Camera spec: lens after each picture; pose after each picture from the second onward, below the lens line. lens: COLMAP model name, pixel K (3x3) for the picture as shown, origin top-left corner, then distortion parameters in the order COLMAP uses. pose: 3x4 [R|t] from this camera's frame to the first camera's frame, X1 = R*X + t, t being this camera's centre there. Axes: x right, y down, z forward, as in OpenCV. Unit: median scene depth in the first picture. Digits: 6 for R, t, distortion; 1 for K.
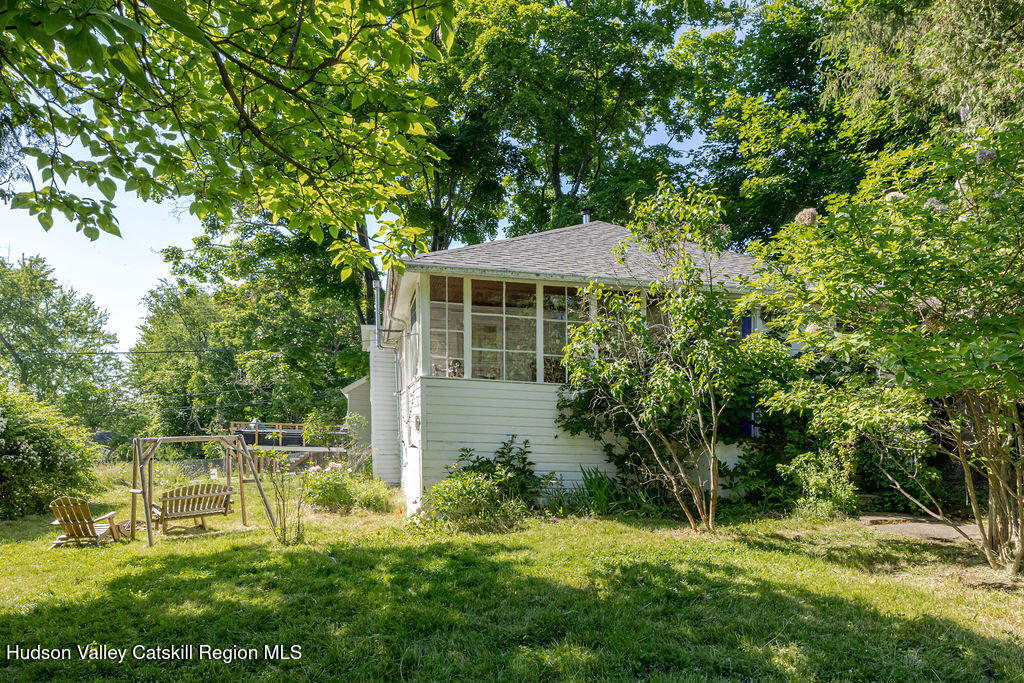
lens RADIAL K [[647.7, 0, 511.9], [0, 647.7, 407.4], [0, 0, 1]] dist [0.000552, -0.000902]
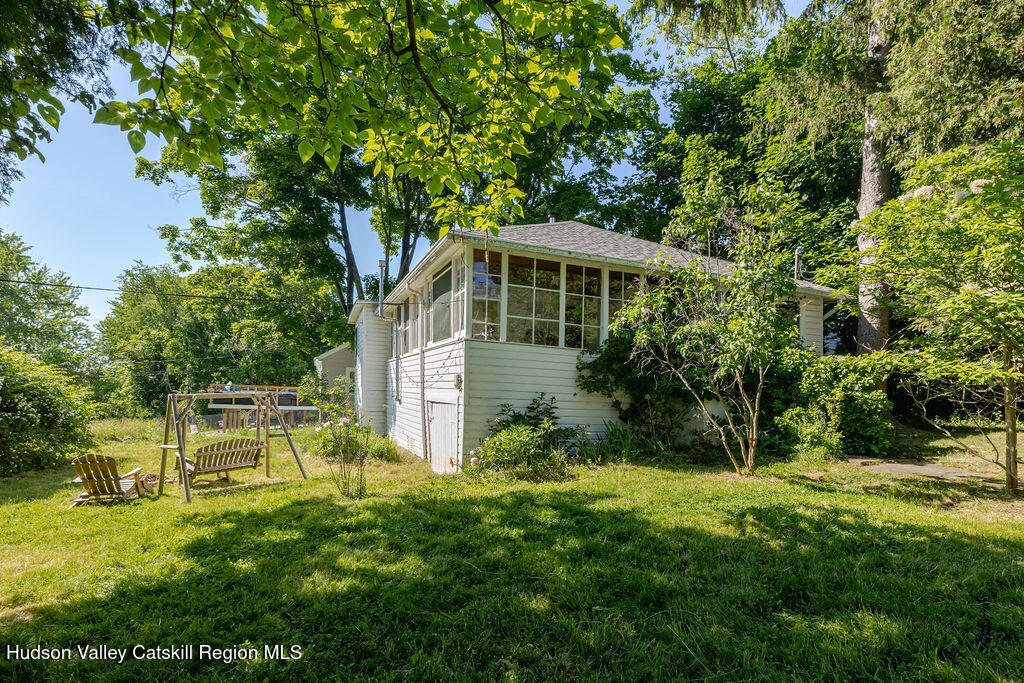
lens RADIAL K [[489.6, 0, 514.7], [0, 489.6, 365.6], [0, 0, 1]] dist [-0.002875, -0.001367]
pose [[0.983356, 0.015044, 0.181065, -0.197091], [-0.010767, 0.999640, -0.024584, 0.016410], [-0.181370, 0.022226, 0.983164, 0.156806]]
